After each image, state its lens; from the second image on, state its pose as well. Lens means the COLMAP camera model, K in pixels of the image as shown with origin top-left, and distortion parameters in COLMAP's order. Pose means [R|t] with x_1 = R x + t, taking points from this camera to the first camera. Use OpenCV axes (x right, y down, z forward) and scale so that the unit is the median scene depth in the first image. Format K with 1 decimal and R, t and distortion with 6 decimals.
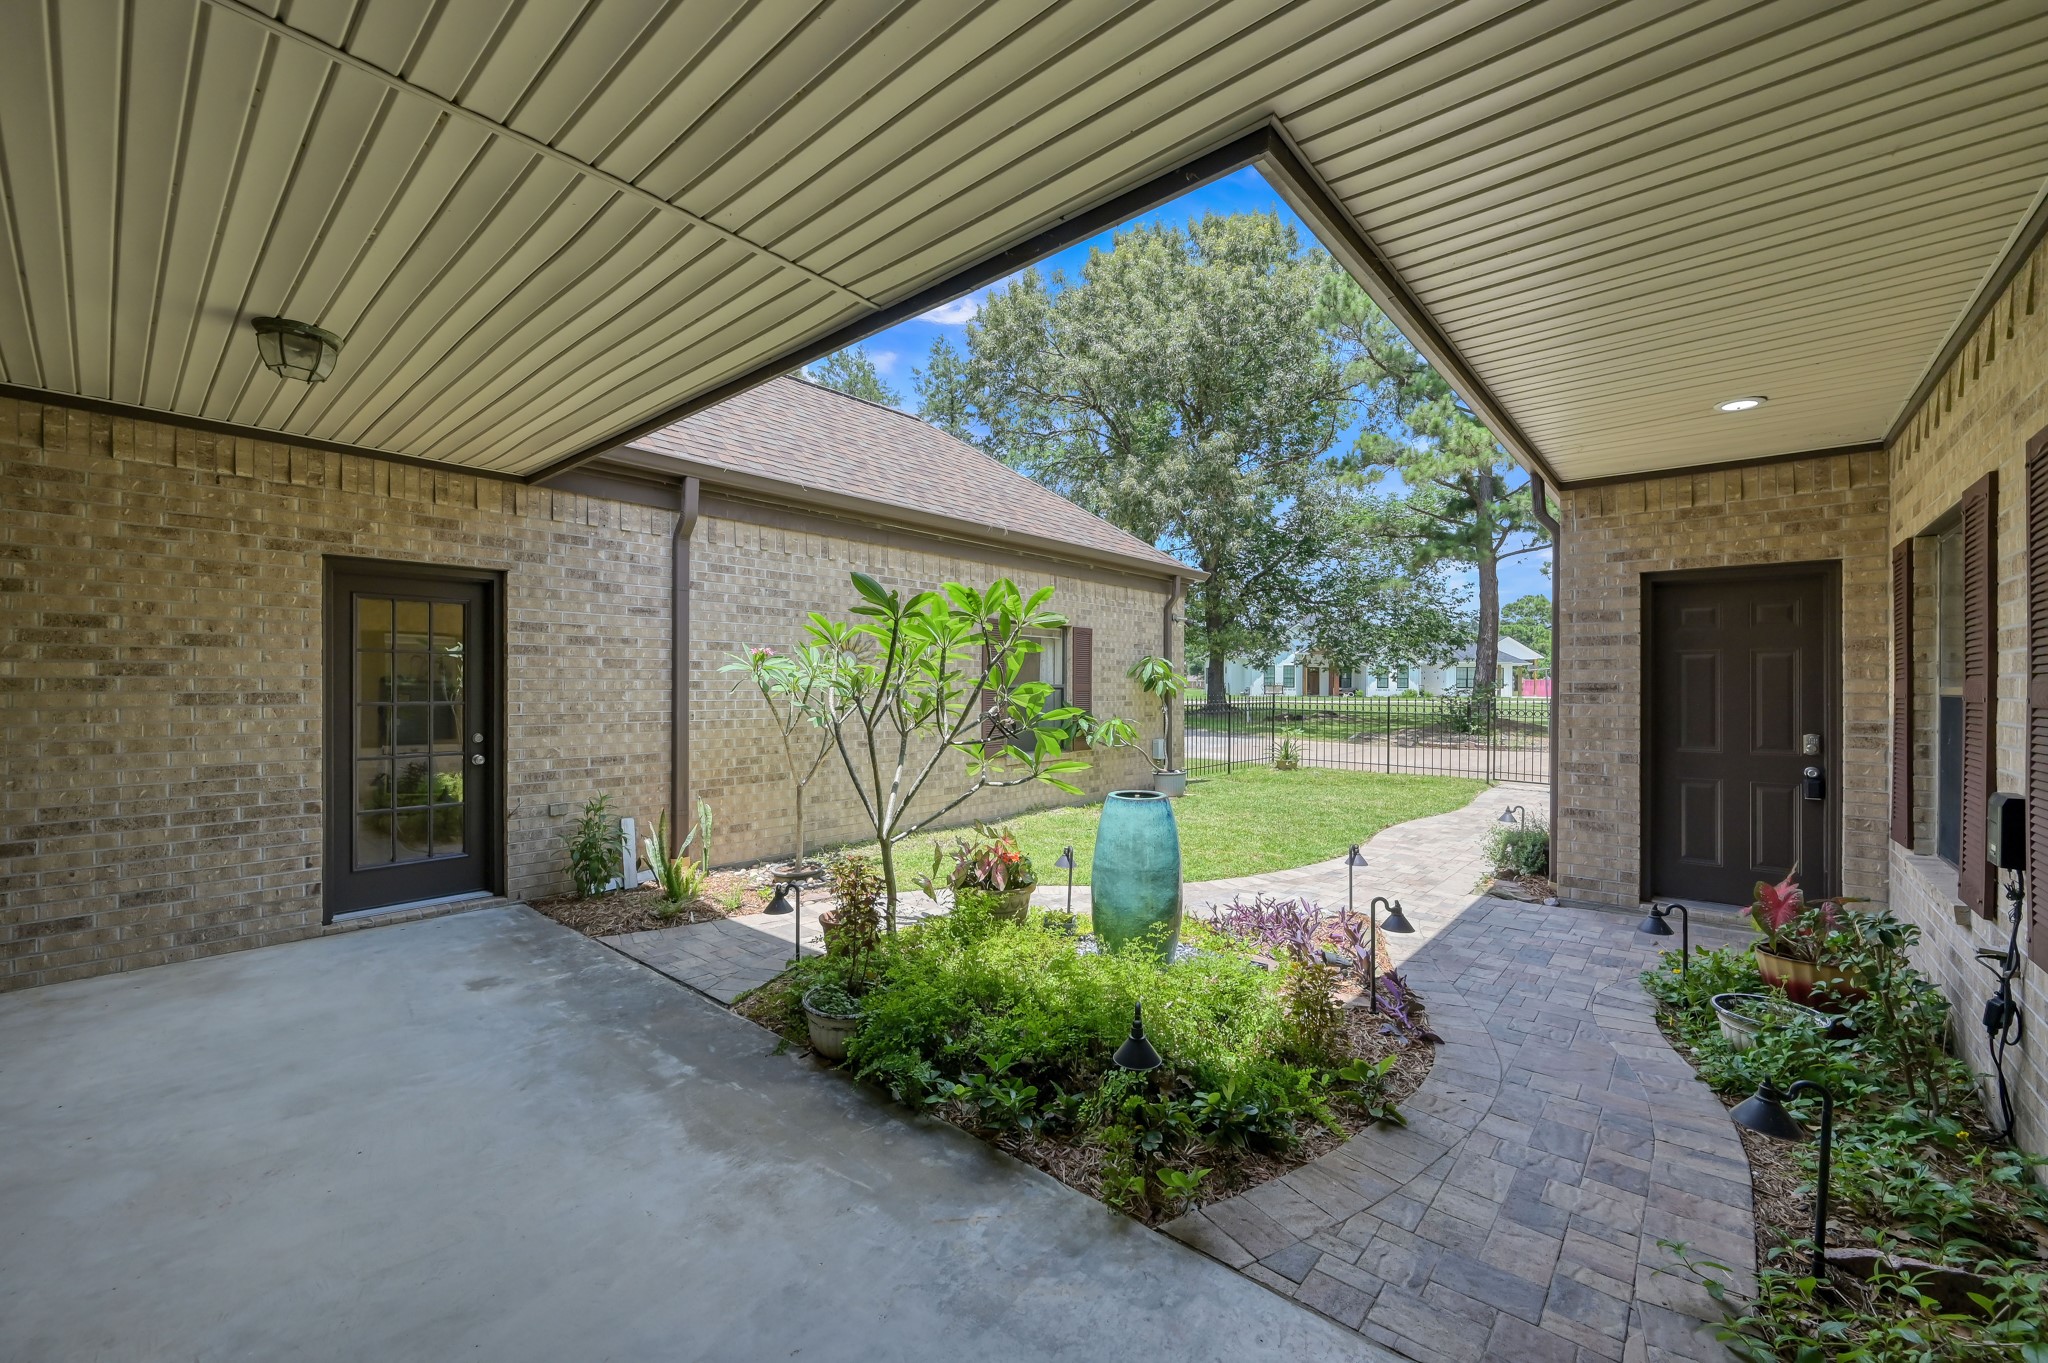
lens RADIAL K [[818.6, 0, 1030.6], [0, 818.6, 688.7], [0, 0, 1]] dist [0.001324, -0.000029]
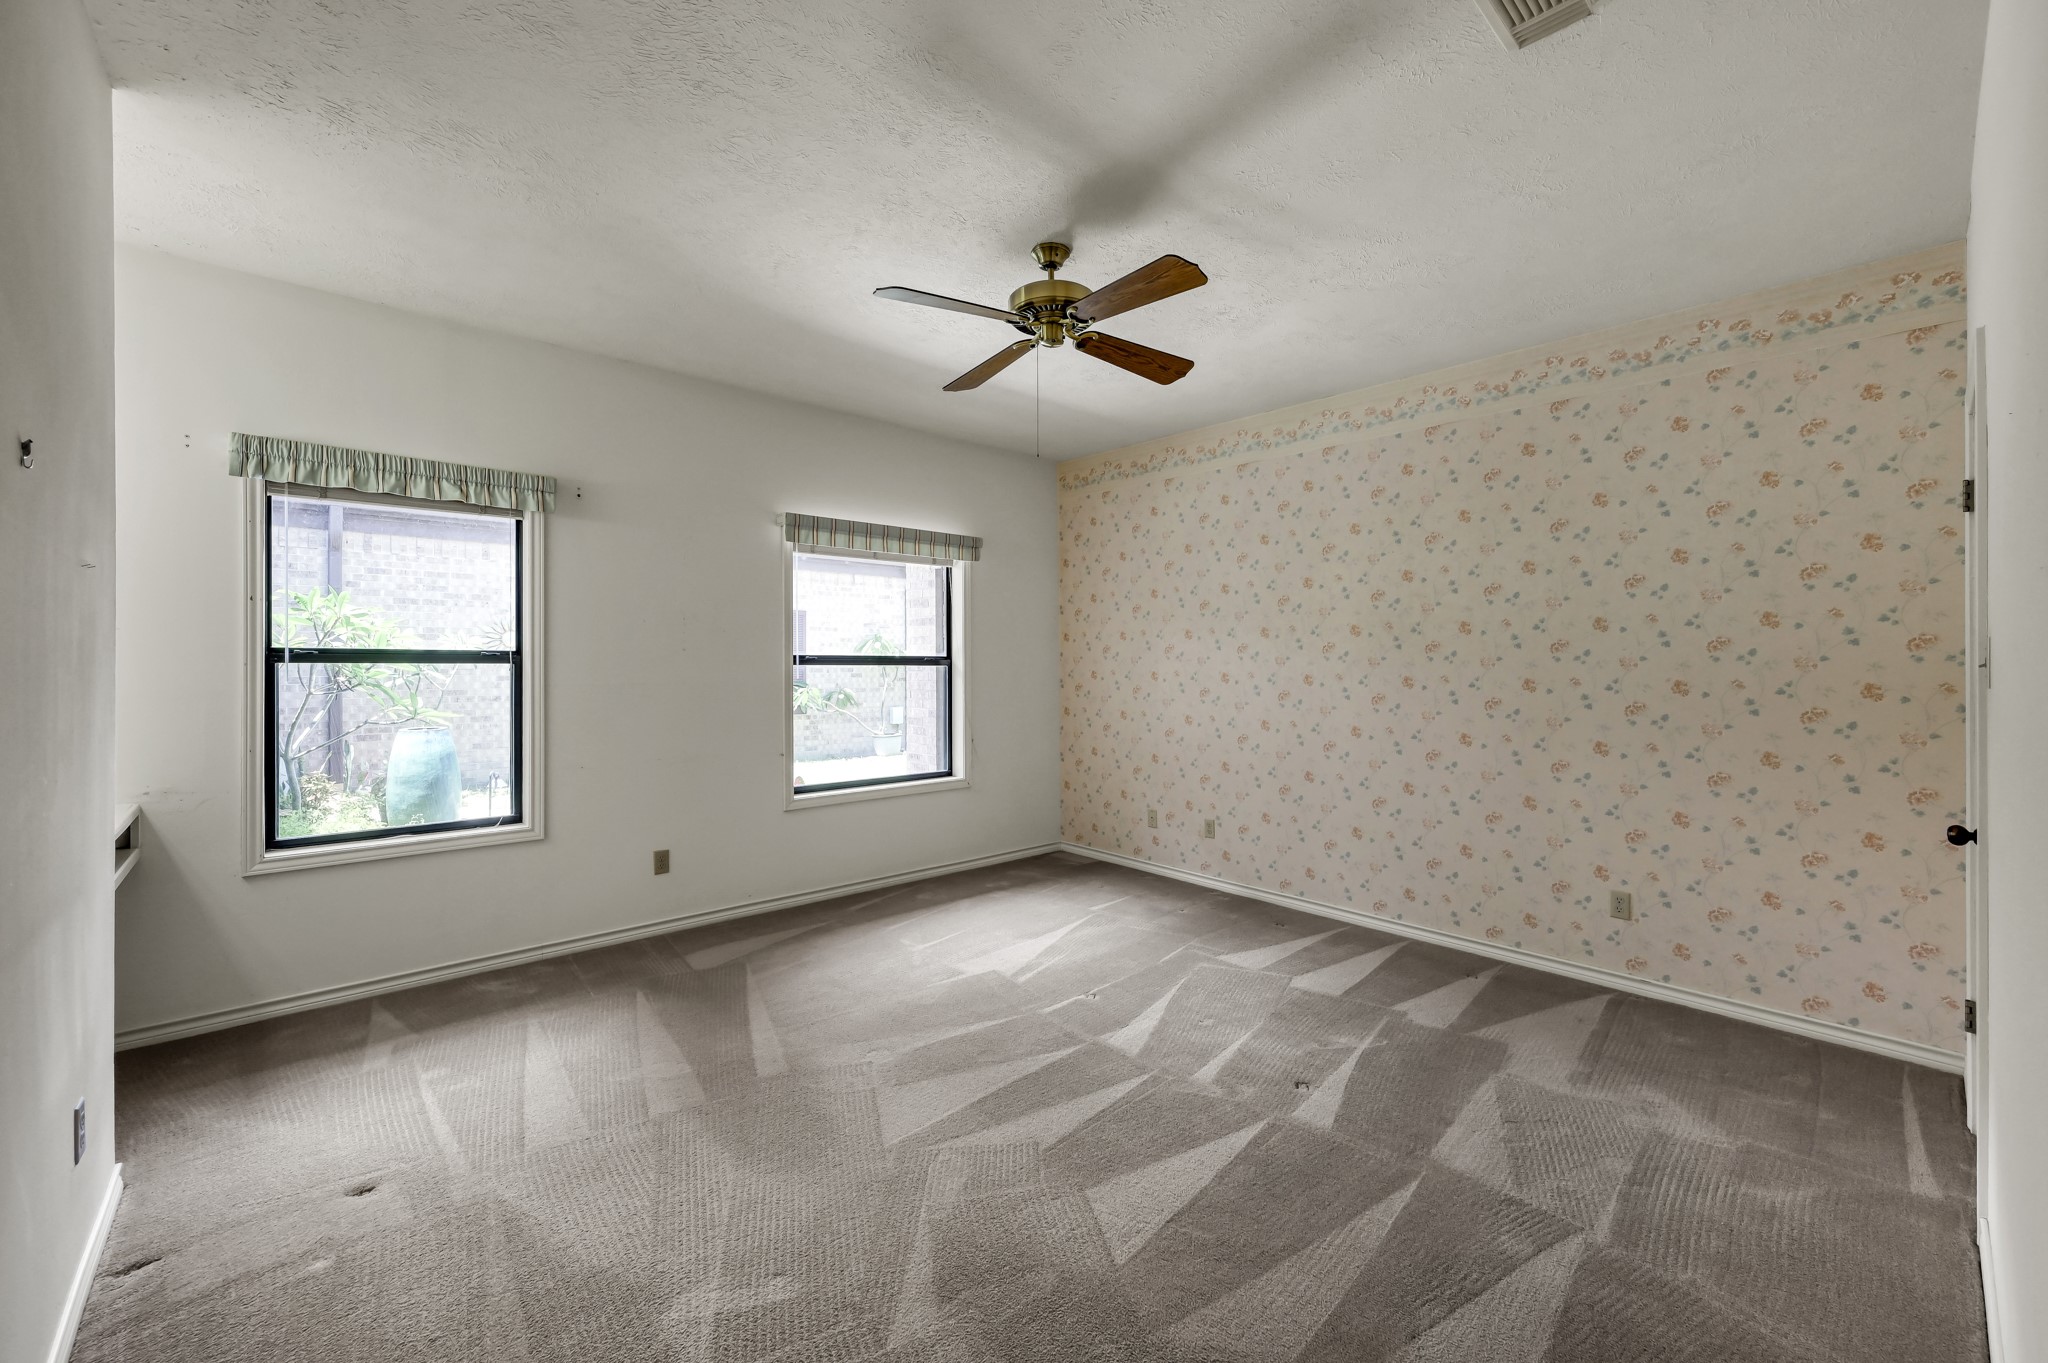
lens RADIAL K [[818.6, 0, 1031.9], [0, 818.6, 667.1], [0, 0, 1]] dist [0.001324, -0.000029]
pose [[0.993255, 0.000170, -0.115950, 0.809299], [0.000139, 0.999996, 0.002658, 0.007044], [0.115950, -0.002657, 0.993252, -0.199343]]
